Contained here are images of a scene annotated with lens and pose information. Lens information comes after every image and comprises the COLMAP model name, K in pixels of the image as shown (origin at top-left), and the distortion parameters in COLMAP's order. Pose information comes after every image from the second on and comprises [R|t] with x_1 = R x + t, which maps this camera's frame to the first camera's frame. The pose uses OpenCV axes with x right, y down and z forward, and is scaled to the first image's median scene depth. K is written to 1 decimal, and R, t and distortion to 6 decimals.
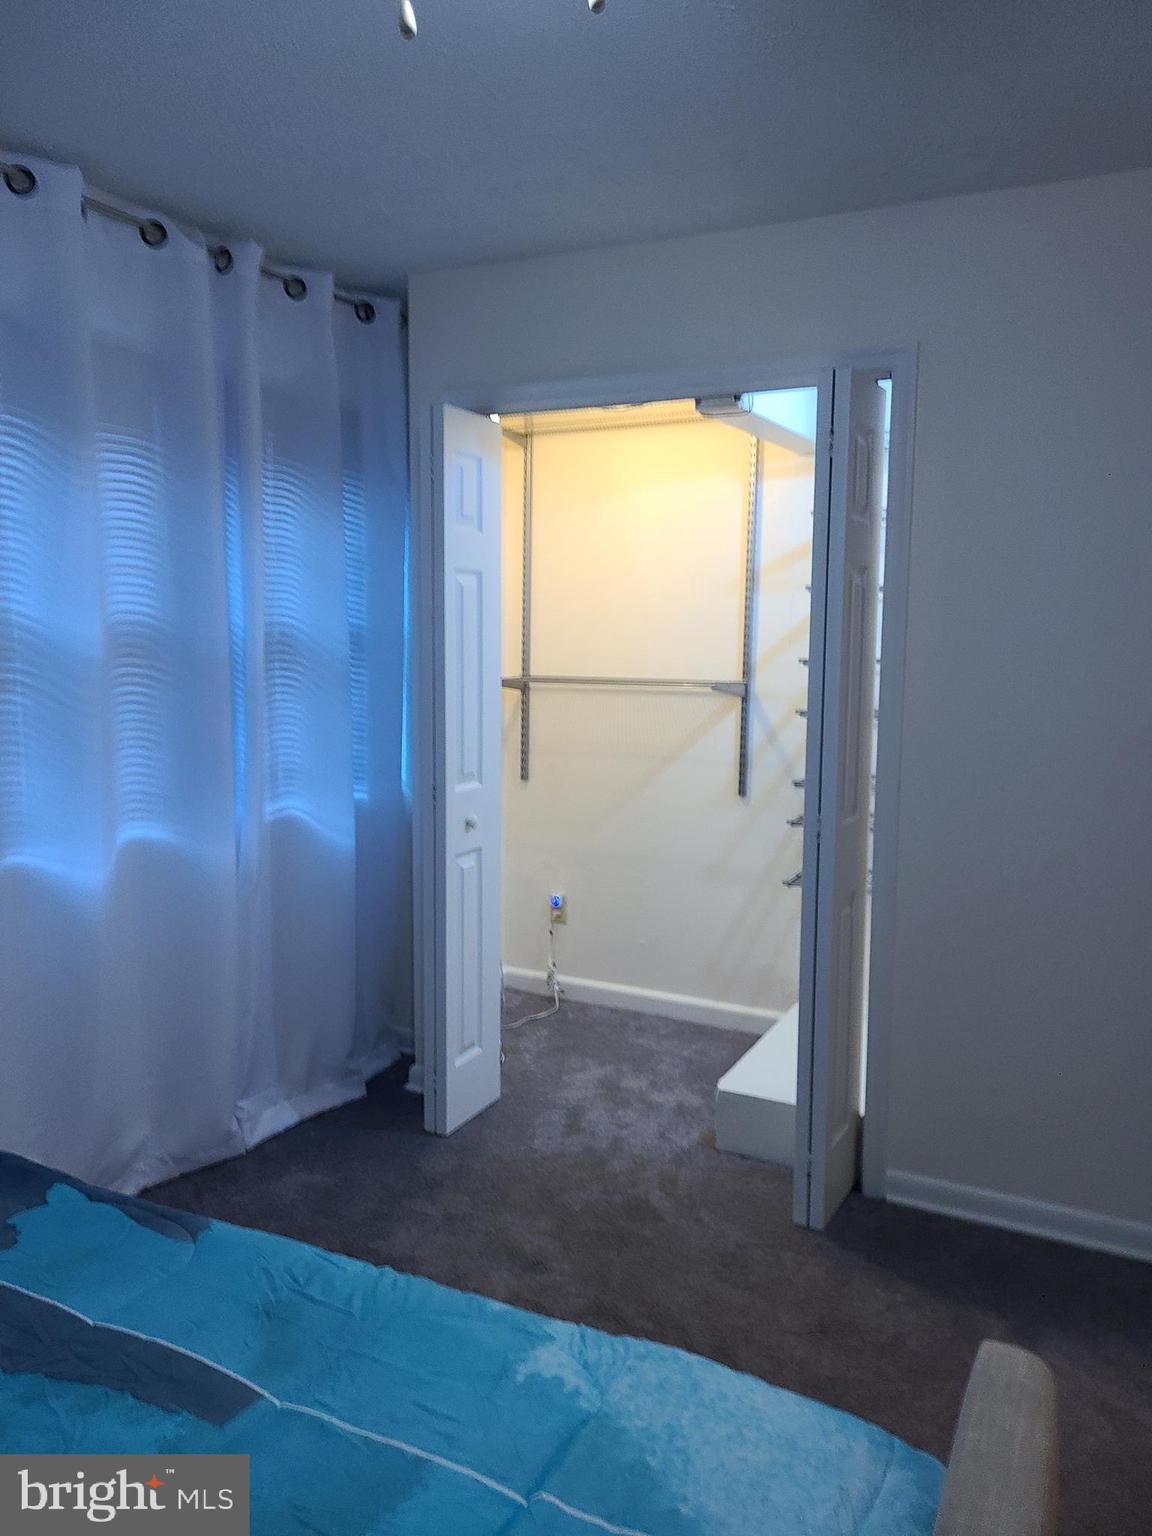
lens RADIAL K [[1160.2, 0, 580.2], [0, 1160.2, 762.2], [0, 0, 1]] dist [0.043040, -0.025826]
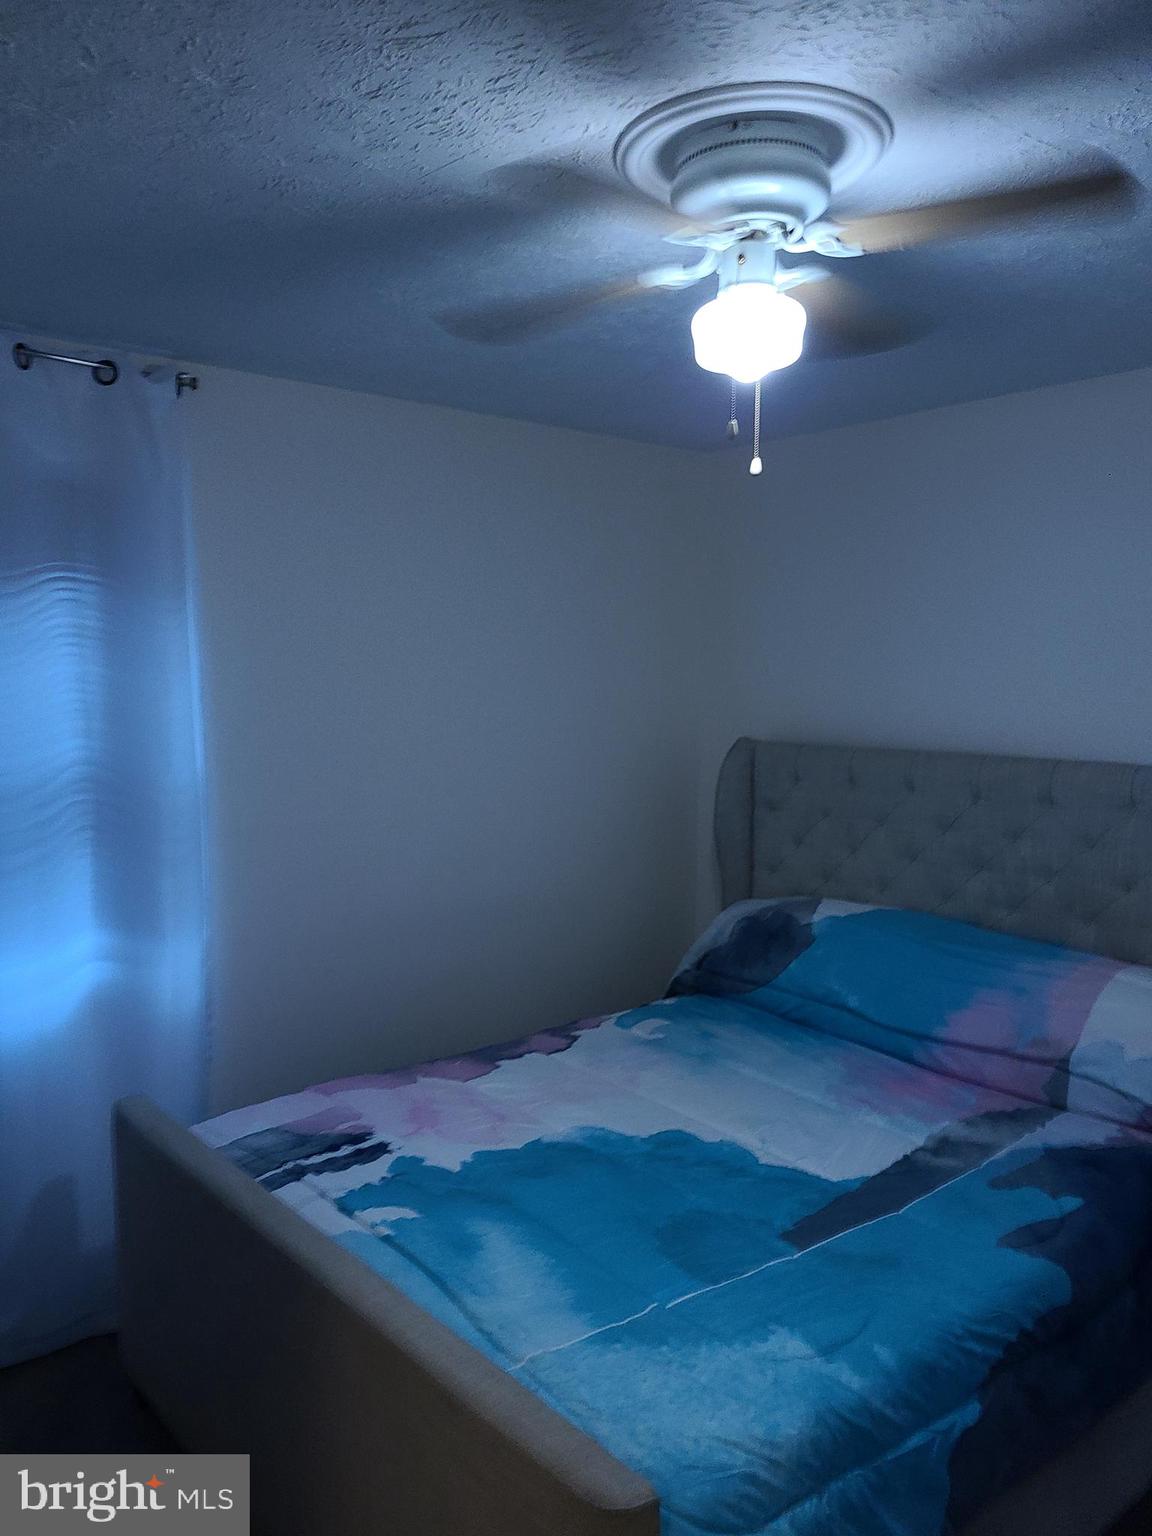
lens RADIAL K [[1160.2, 0, 555.5], [0, 1160.2, 758.9], [0, 0, 1]] dist [0.043040, -0.025826]
pose [[-0.416185, 0.064342, -0.907001, 0.568628], [-0.113191, 0.986068, 0.121889, -0.132382], [0.902207, 0.153393, -0.403104, 0.531548]]
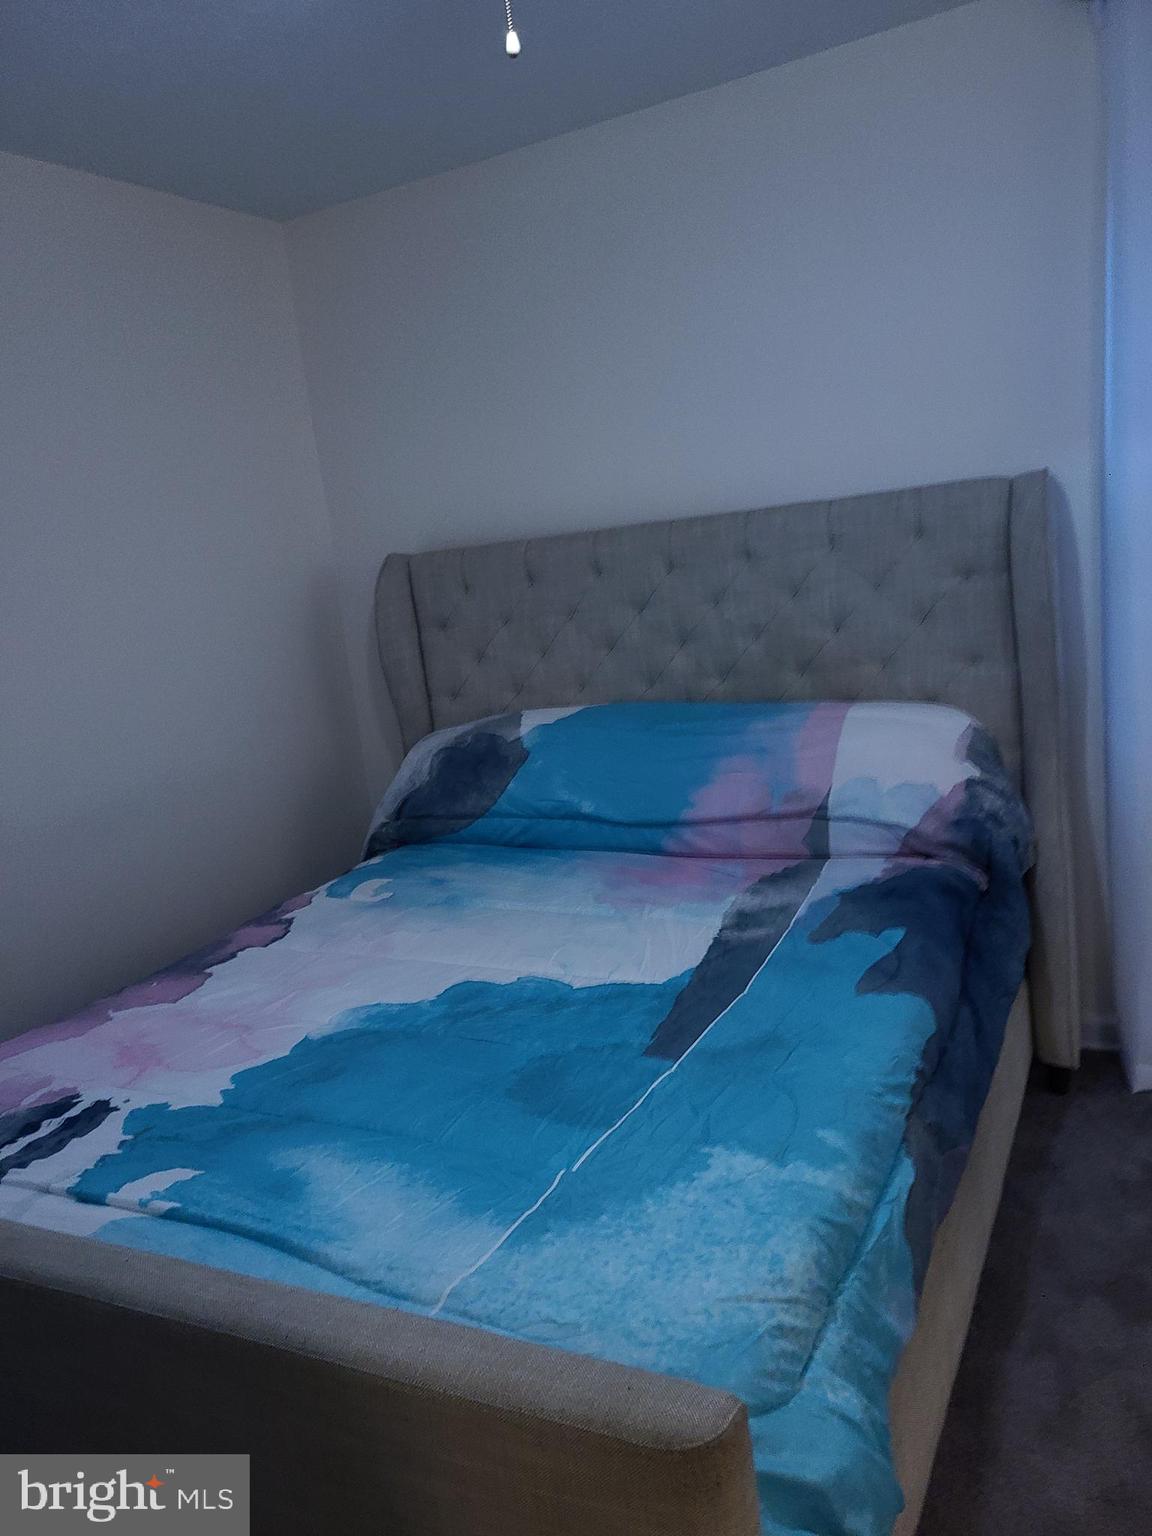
lens RADIAL K [[1160.2, 0, 559.8], [0, 1160.2, 747.3], [0, 0, 1]] dist [0.043040, -0.025826]
pose [[-0.023551, 0.178752, -0.983612, 0.444878], [0.007543, 0.983889, 0.178621, -0.035518], [0.999694, -0.003213, -0.024520, 0.381338]]
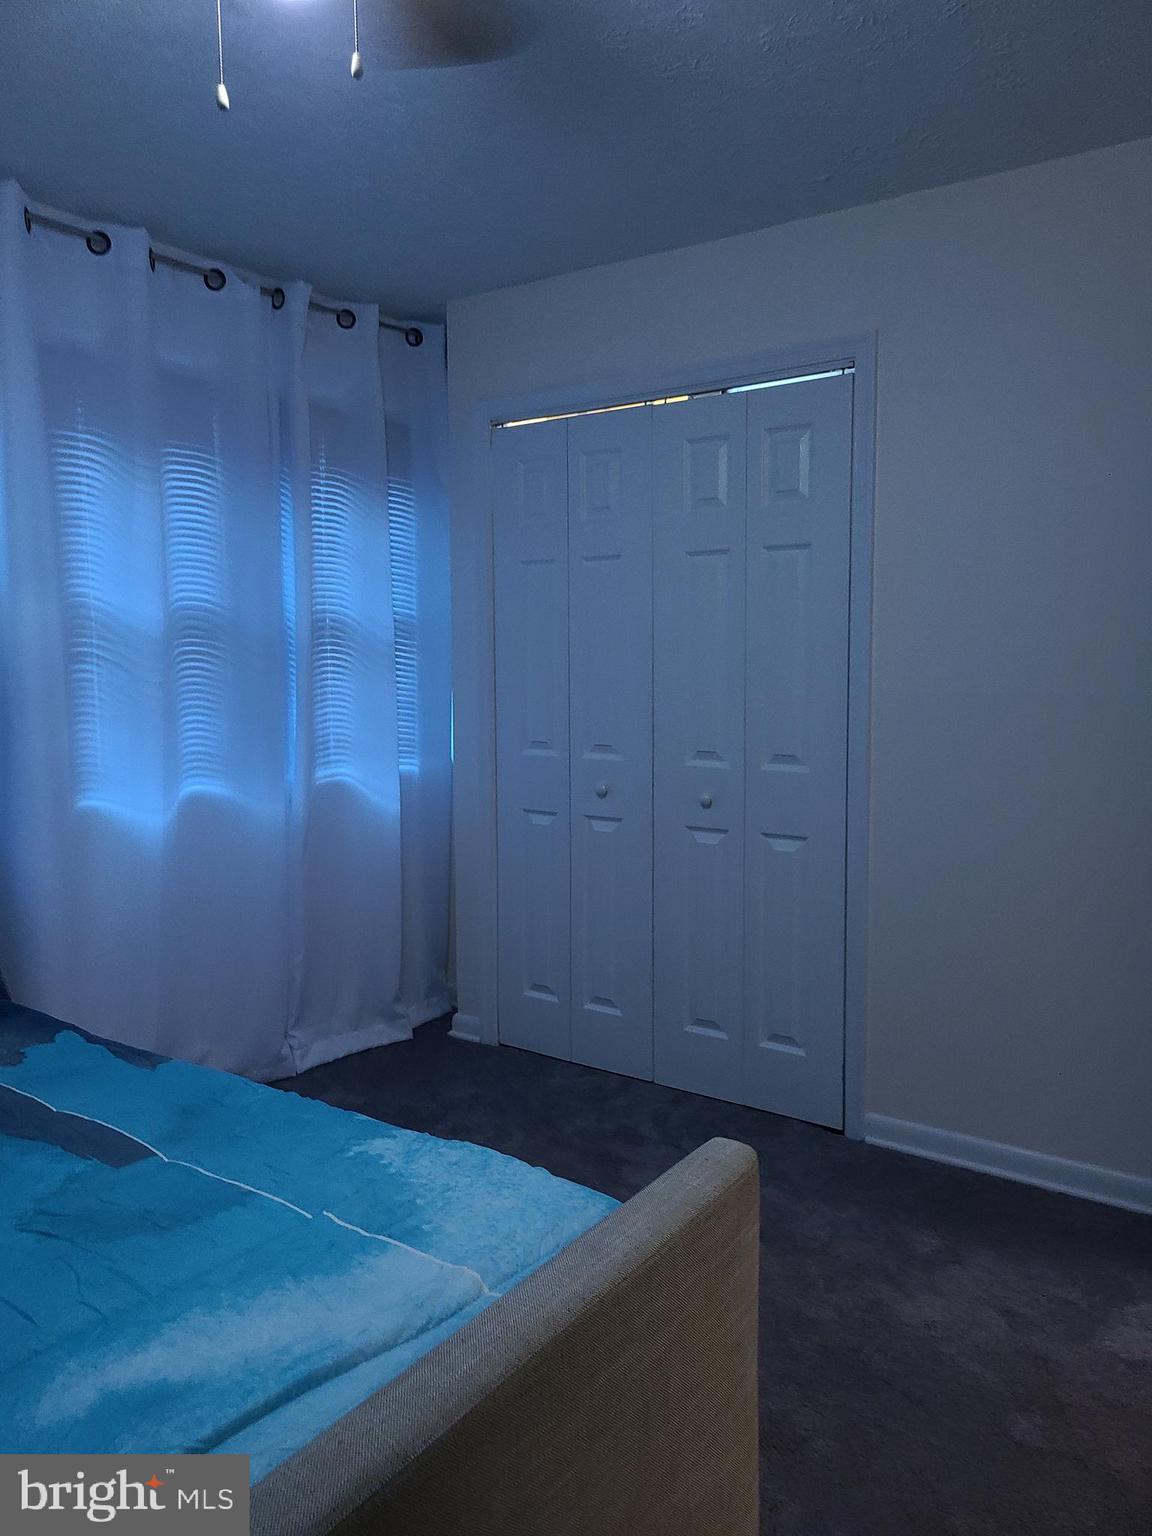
lens RADIAL K [[1160.2, 0, 561.1], [0, 1160.2, 756.5], [0, 0, 1]] dist [0.043040, -0.025826]
pose [[0.987004, -0.000637, -0.160696, 0.160561], [-0.003684, 0.999640, -0.026593, 0.057128], [0.160655, 0.026839, 0.986646, -0.090130]]
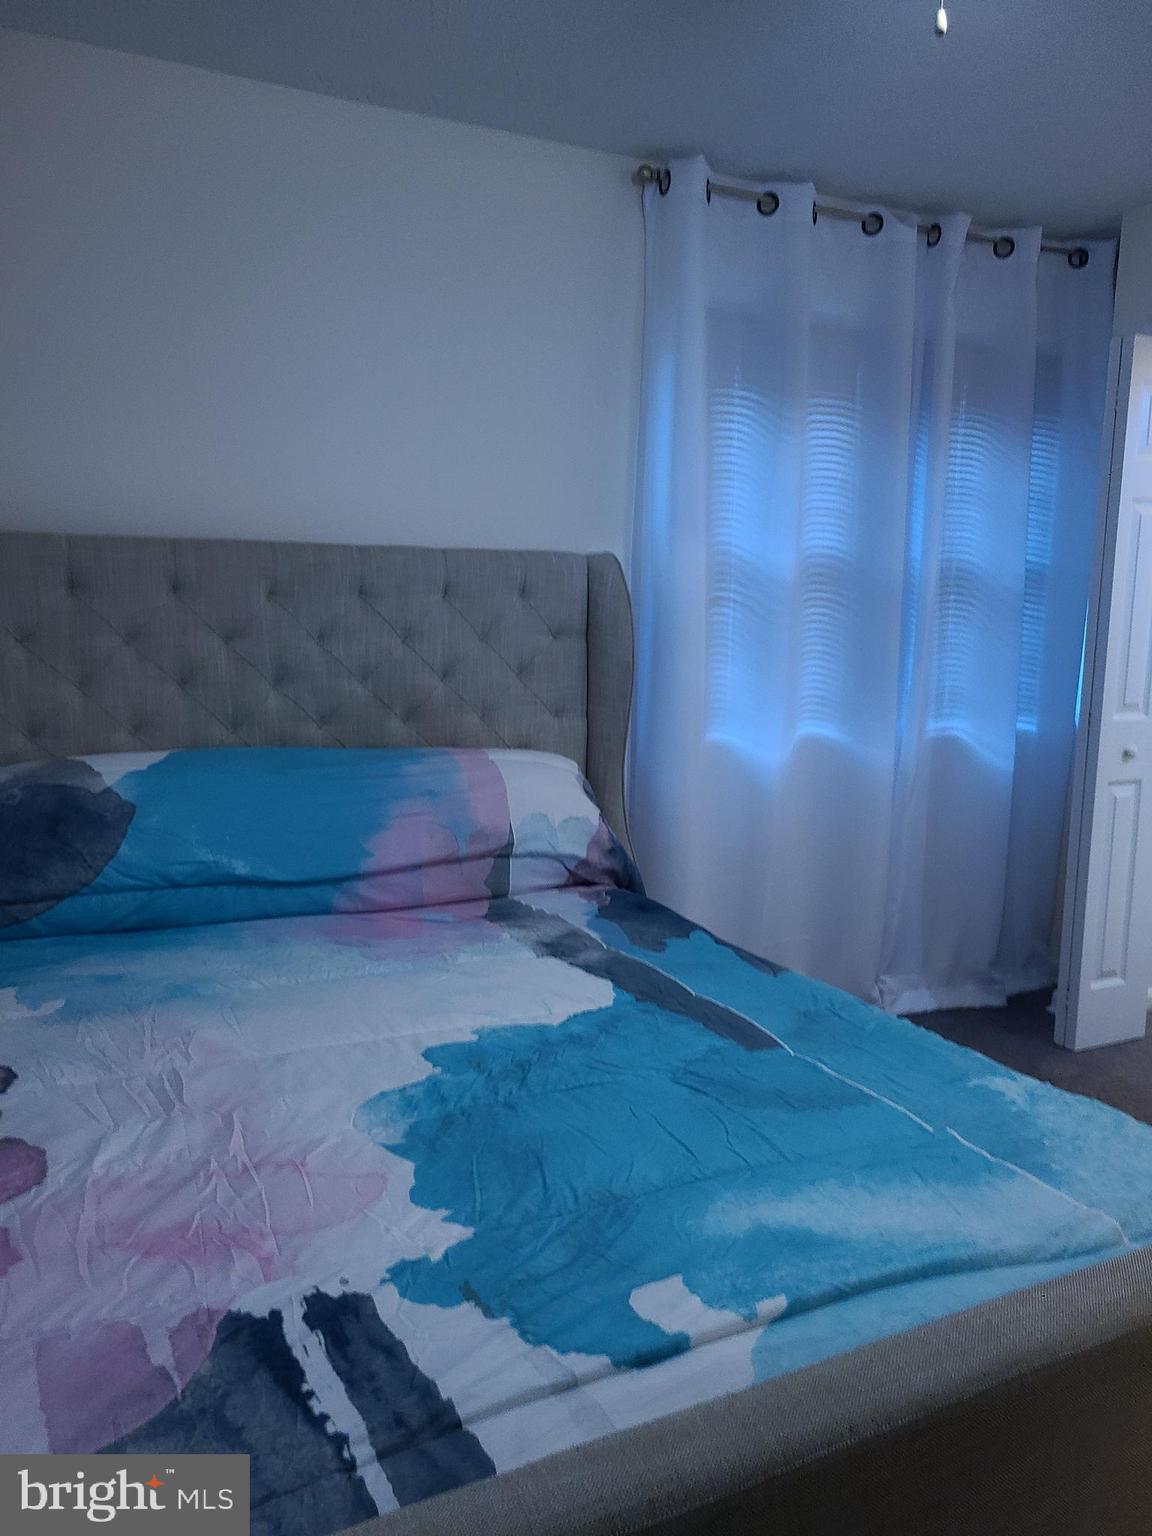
lens RADIAL K [[1160.2, 0, 563.2], [0, 1160.2, 780.7], [0, 0, 1]] dist [0.043040, -0.025826]
pose [[0.794503, 0.090214, -0.600522, 0.141879], [-0.077895, 0.995874, 0.046549, 0.074582], [0.602244, 0.009795, 0.798252, -0.121160]]
